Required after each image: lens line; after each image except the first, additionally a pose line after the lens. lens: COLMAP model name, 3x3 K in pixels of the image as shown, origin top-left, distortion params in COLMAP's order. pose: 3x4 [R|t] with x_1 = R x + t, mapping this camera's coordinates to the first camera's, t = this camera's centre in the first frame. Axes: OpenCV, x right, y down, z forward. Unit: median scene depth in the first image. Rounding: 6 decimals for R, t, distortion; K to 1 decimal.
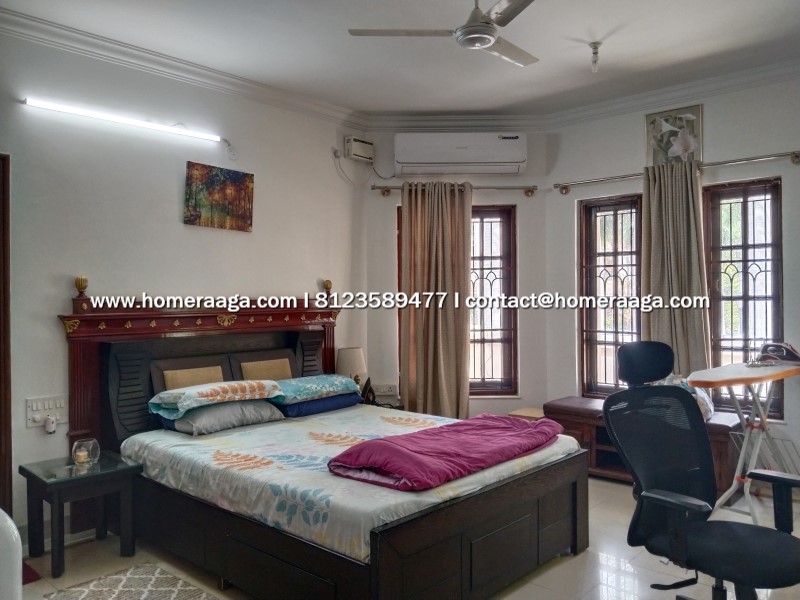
lens RADIAL K [[635.6, 0, 400.0], [0, 635.6, 300.0], [0, 0, 1]] dist [0.055297, -0.086823]
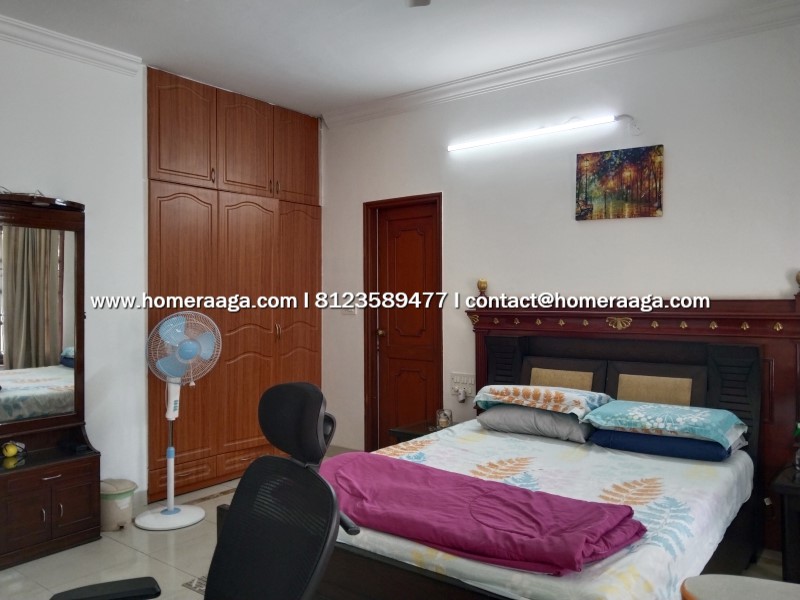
lens RADIAL K [[635.6, 0, 400.0], [0, 635.6, 300.0], [0, 0, 1]] dist [0.055297, -0.086823]
pose [[0.073124, 0.013289, -0.997234, 0.593404], [-0.001544, 0.999912, 0.013212, -0.011190], [0.997322, 0.000573, 0.073138, 0.651897]]
